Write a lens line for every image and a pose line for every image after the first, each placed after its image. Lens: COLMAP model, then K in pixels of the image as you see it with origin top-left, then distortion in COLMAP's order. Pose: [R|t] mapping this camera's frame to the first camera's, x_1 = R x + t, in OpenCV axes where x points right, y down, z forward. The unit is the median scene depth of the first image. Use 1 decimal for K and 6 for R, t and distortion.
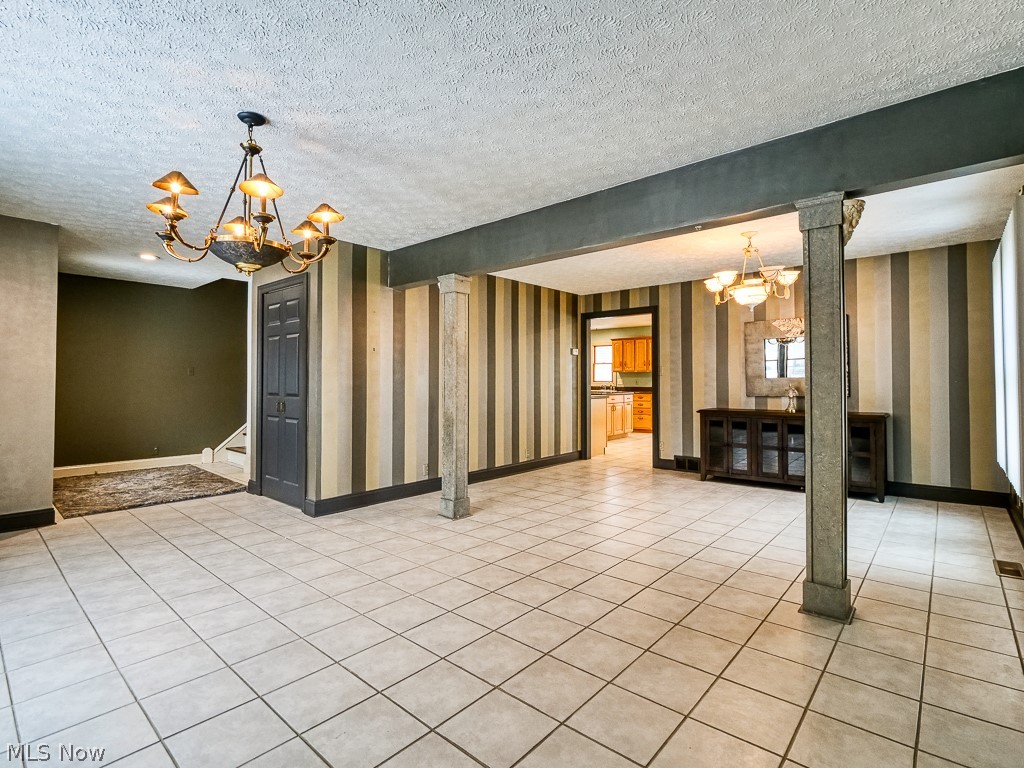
lens RADIAL K [[497.3, 0, 520.0], [0, 497.3, 376.7], [0, 0, 1]] dist [-0.011234, -0.002132]
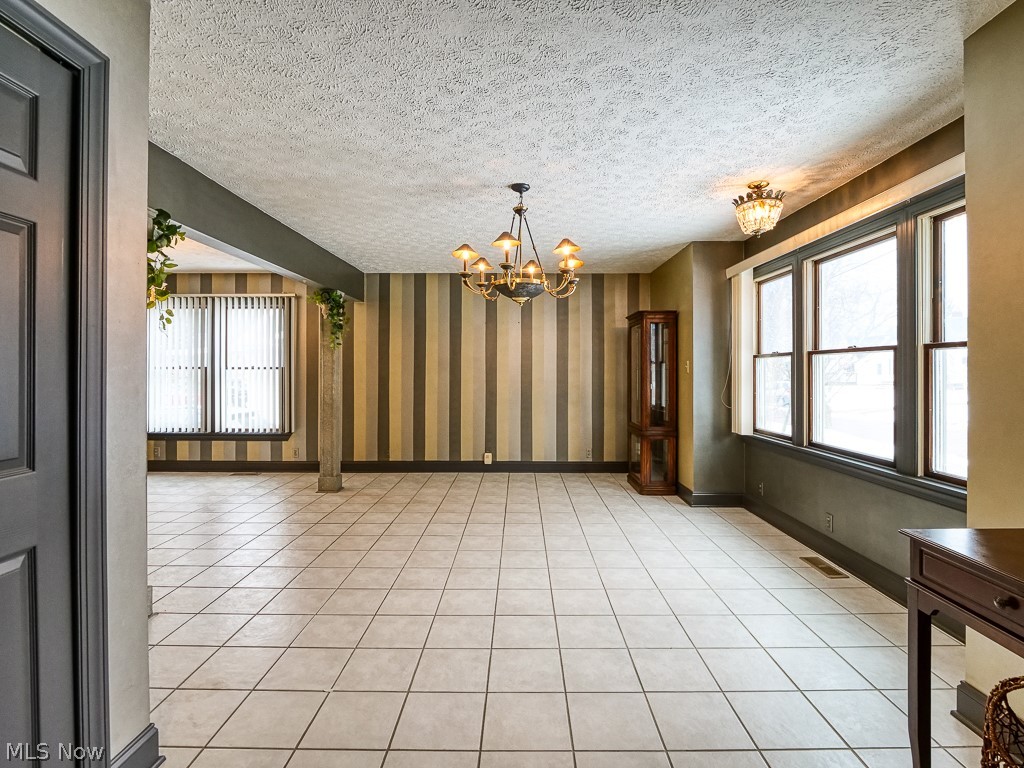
lens RADIAL K [[497.3, 0, 510.7], [0, 497.3, 376.6], [0, 0, 1]] dist [-0.011234, -0.002132]
pose [[-0.643587, -0.000404, 0.765373, -1.005046], [-0.008979, 0.999935, -0.007022, -0.001597], [-0.765320, -0.011392, -0.643549, 1.212160]]
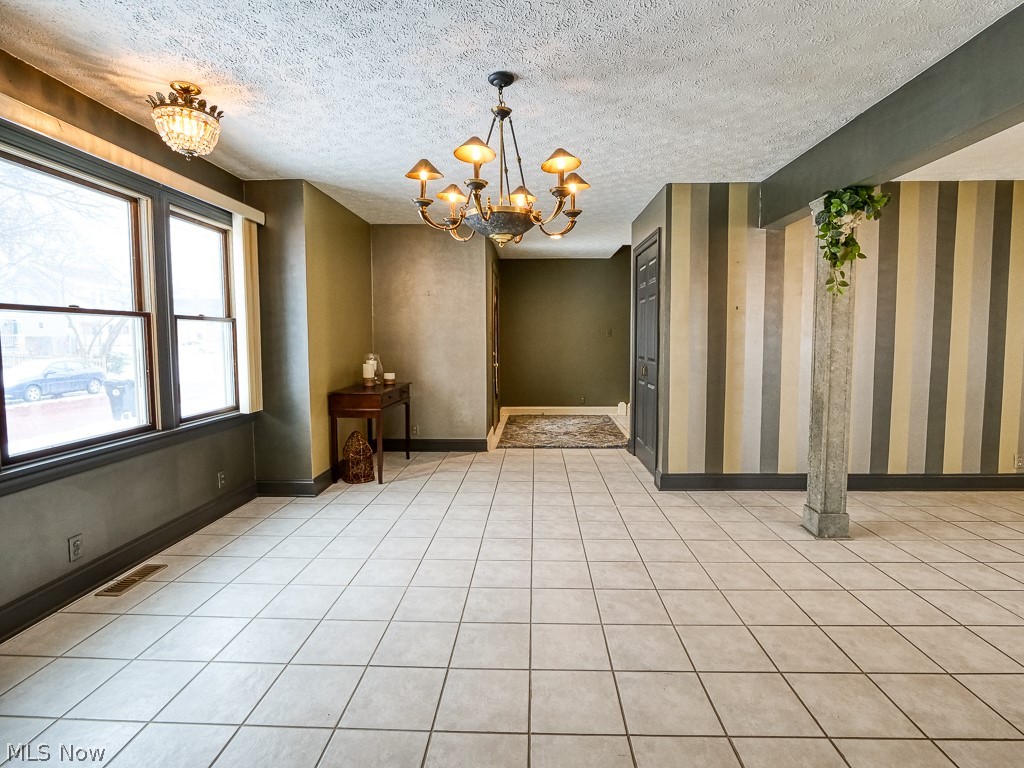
lens RADIAL K [[497.3, 0, 521.7], [0, 497.3, 374.8], [0, 0, 1]] dist [-0.011234, -0.002132]
pose [[0.633036, 0.055606, -0.772123, 0.162462], [0.011644, 0.996620, 0.081321, -0.019459], [0.774035, -0.060470, 0.630249, 0.250331]]
